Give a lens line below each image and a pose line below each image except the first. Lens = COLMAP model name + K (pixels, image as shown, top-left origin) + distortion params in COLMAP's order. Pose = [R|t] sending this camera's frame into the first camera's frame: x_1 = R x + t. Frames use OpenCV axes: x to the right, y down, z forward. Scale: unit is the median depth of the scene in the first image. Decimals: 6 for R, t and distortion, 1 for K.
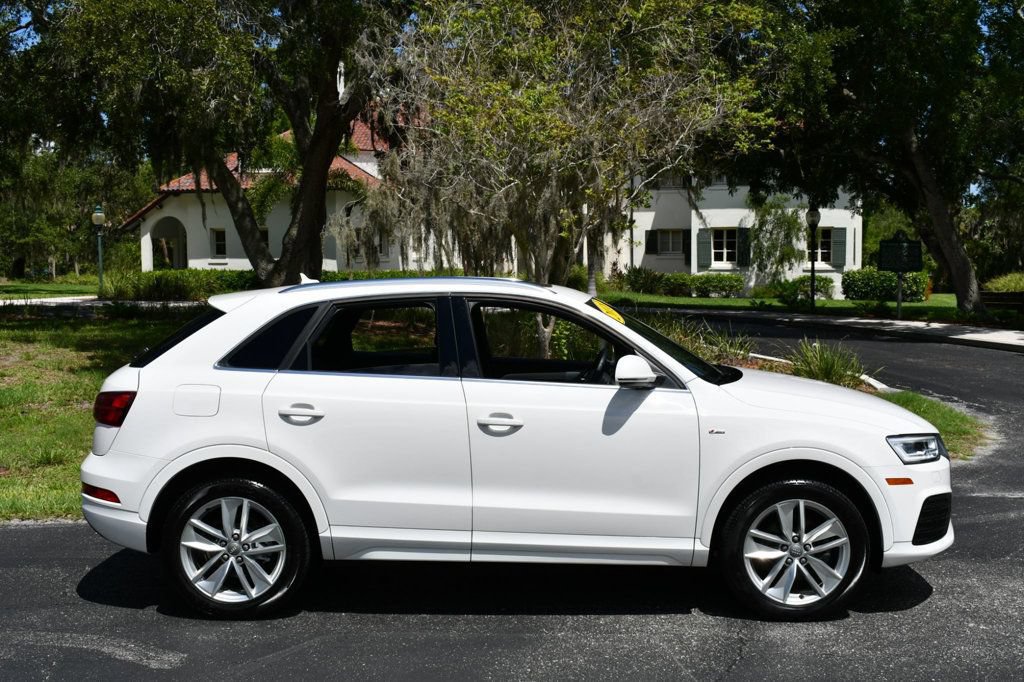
lens RADIAL K [[1886.1, 0, 508.1], [0, 1886.1, 372.2], [0, 0, 1]] dist [-0.036216, 0.069511]
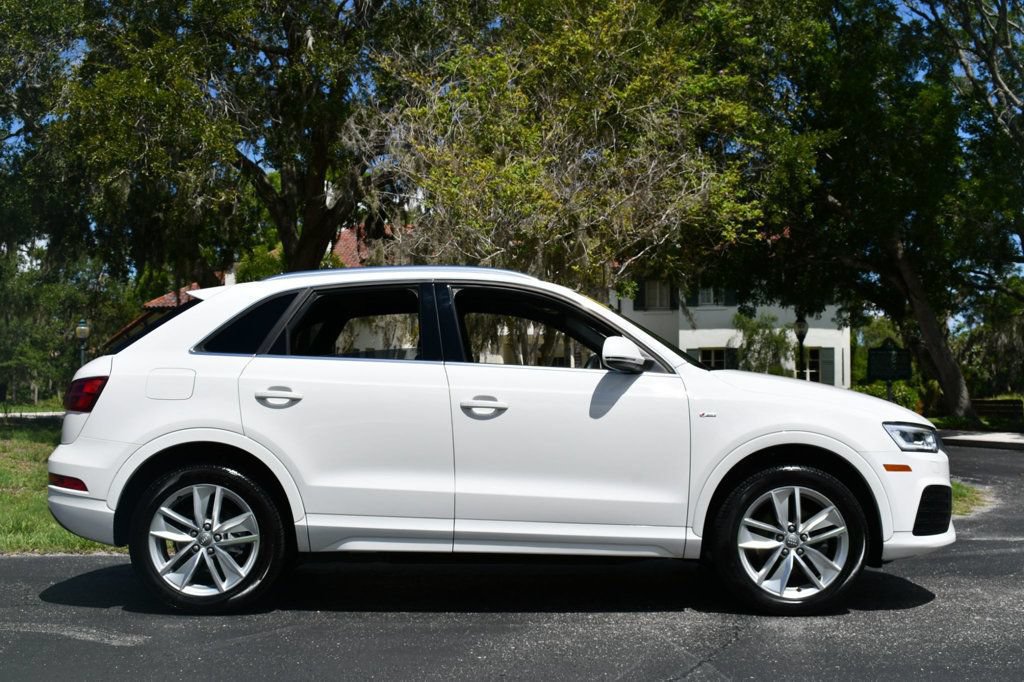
lens RADIAL K [[1873.1, 0, 520.2], [0, 1873.1, 342.8], [0, 0, 1]] dist [-0.044252, 0.077236]
pose [[0.999925, 0.001978, 0.012118, 0.002515], [-0.000092, 0.988117, -0.153707, 0.132457], [-0.012278, 0.153694, 0.988042, 0.042791]]
